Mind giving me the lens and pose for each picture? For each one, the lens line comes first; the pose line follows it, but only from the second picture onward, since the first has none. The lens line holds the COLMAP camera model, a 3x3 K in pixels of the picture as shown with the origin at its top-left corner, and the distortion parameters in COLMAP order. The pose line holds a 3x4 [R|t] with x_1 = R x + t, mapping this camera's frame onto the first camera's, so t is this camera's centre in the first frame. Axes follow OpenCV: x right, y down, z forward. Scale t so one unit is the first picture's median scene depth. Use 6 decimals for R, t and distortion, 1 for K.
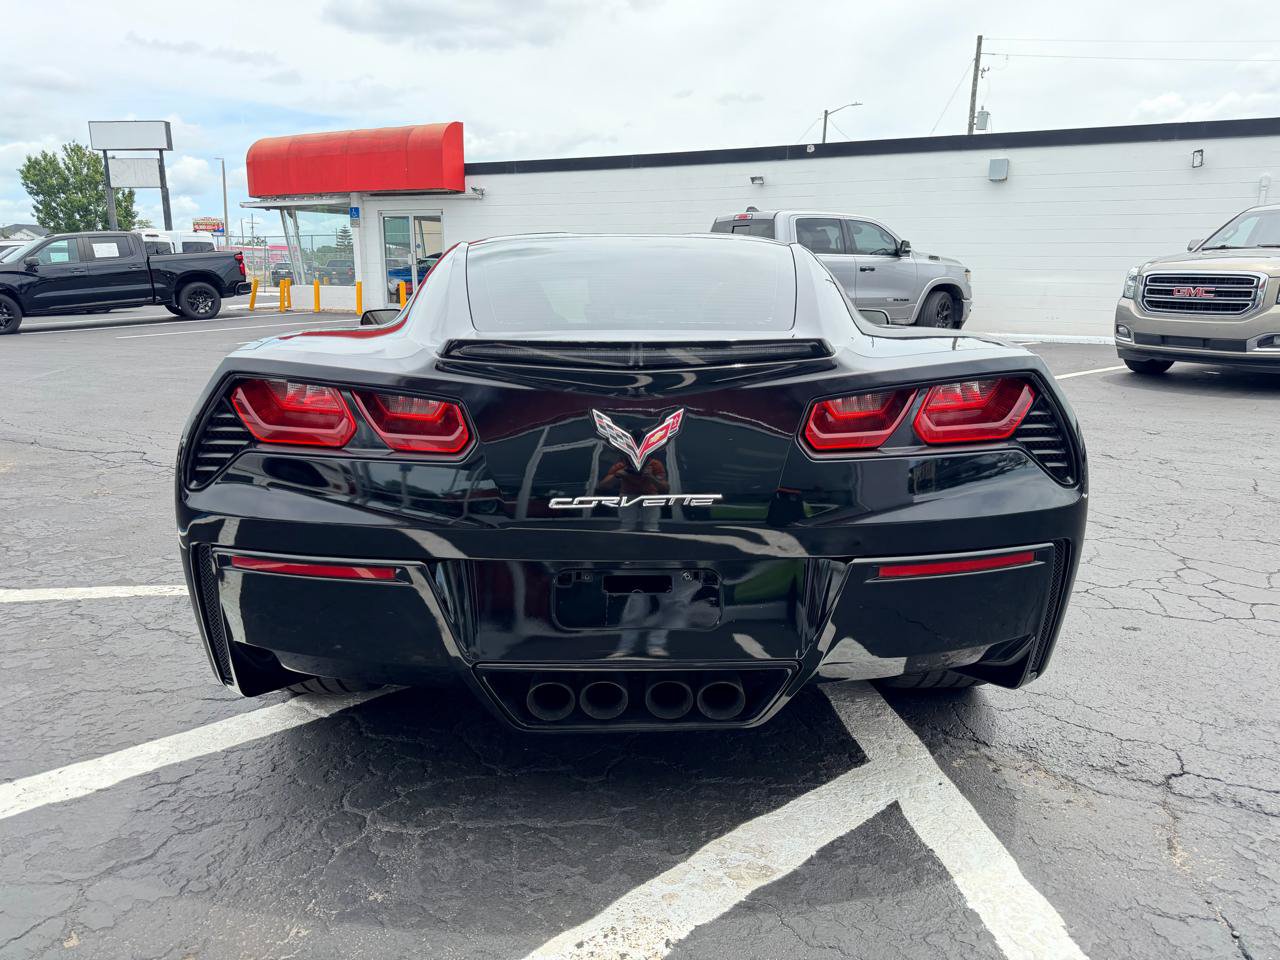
lens RADIAL K [[910.5, 0, 636.1], [0, 910.5, 476.5], [0, 0, 1]] dist [0.024249, -0.028768]
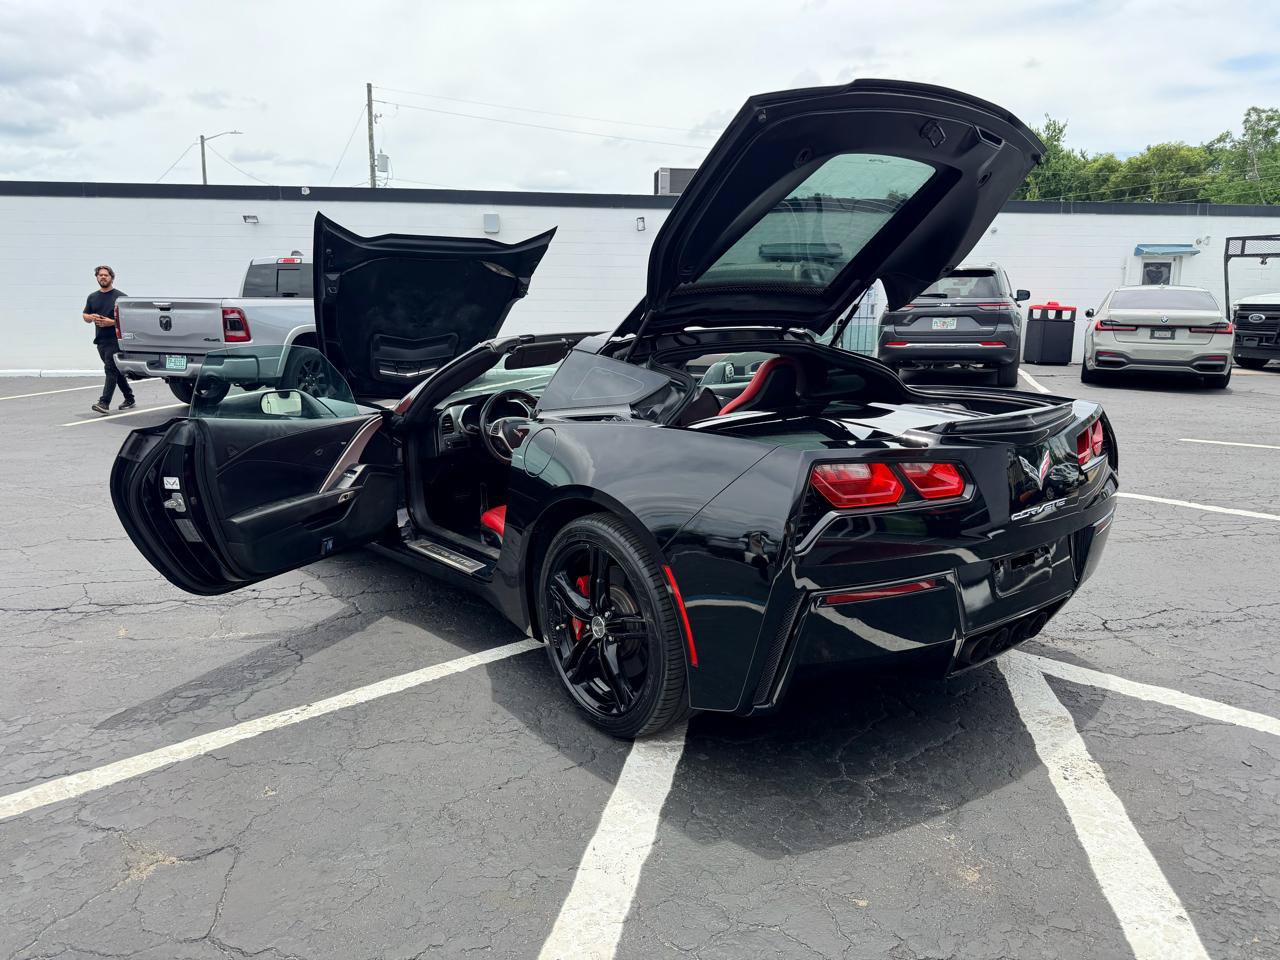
lens RADIAL K [[914.8, 0, 647.4], [0, 914.8, 462.7], [0, 0, 1]] dist [0.020450, -0.025699]
pose [[0.787743, -0.114446, 0.605280, -1.025282], [0.142159, 0.989841, 0.002146, -0.104978], [-0.599376, 0.084356, 0.796010, 0.055258]]
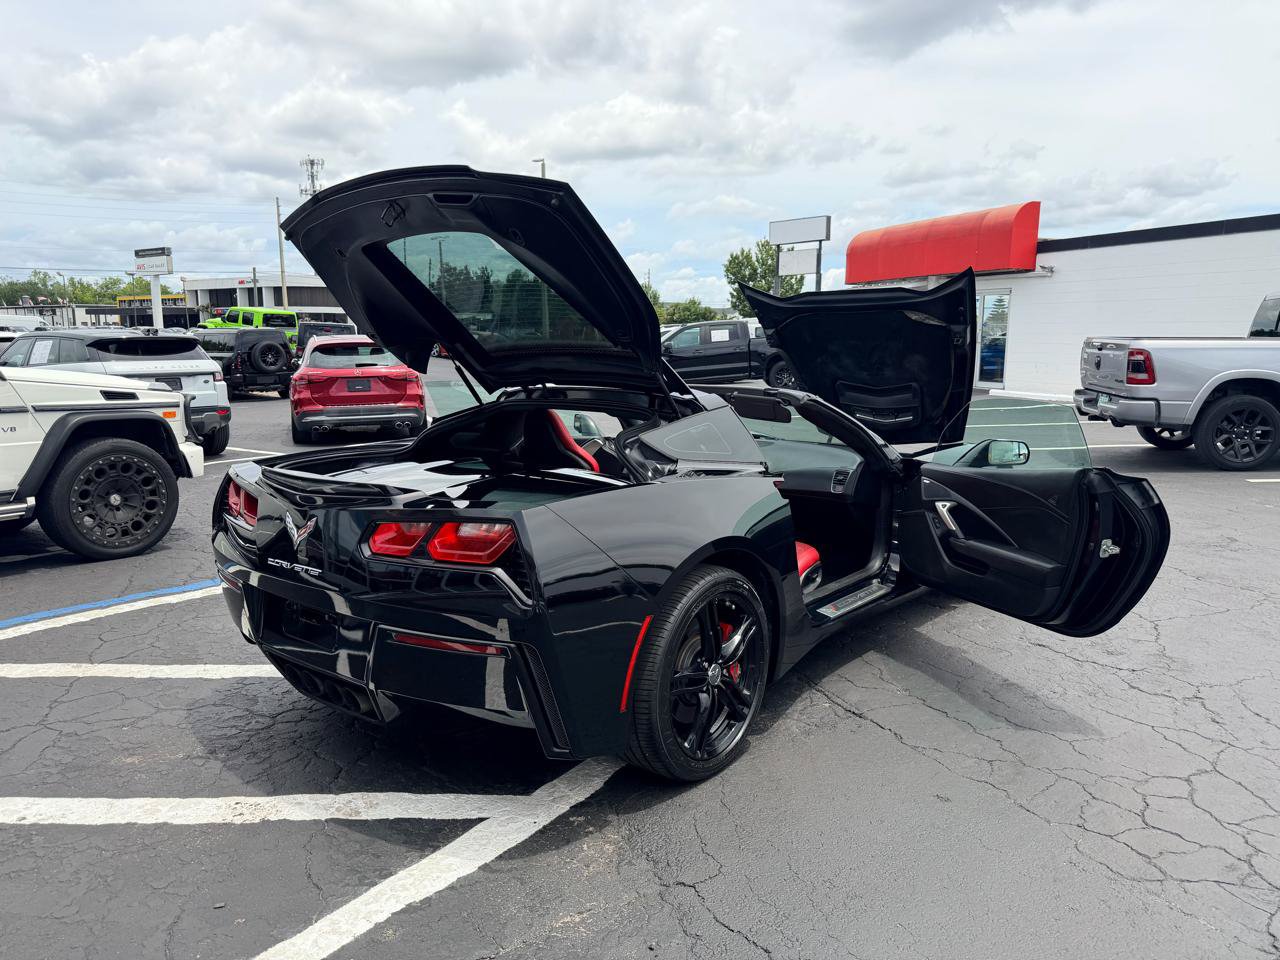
lens RADIAL K [[905.3, 0, 637.8], [0, 905.3, 480.9], [0, 0, 1]] dist [0.046935, -0.061394]
pose [[0.765245, 0.092450, -0.637067, 1.053869], [-0.133567, 0.990900, -0.016643, -0.127604], [0.629731, 0.097827, 0.770629, 0.026743]]
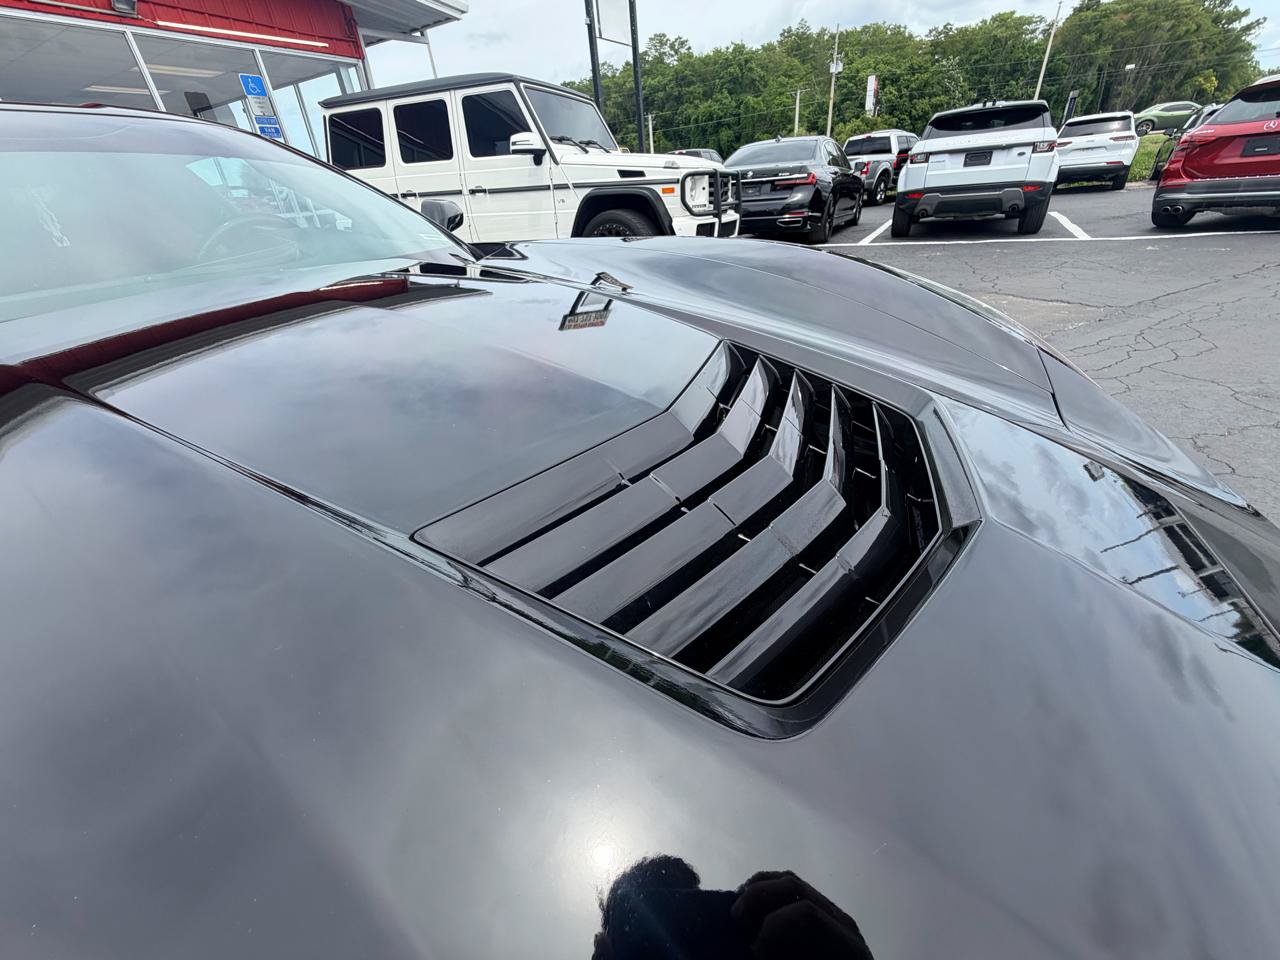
lens RADIAL K [[510.6, 0, 637.0], [0, 510.6, 479.5], [0, 0, 1]] dist [0.001555, -0.000626]
pose [[-0.556835, 0.449773, -0.698311, 0.107973], [-0.102720, 0.796967, 0.595225, -0.438672], [0.824247, 0.403173, -0.397579, 2.283939]]
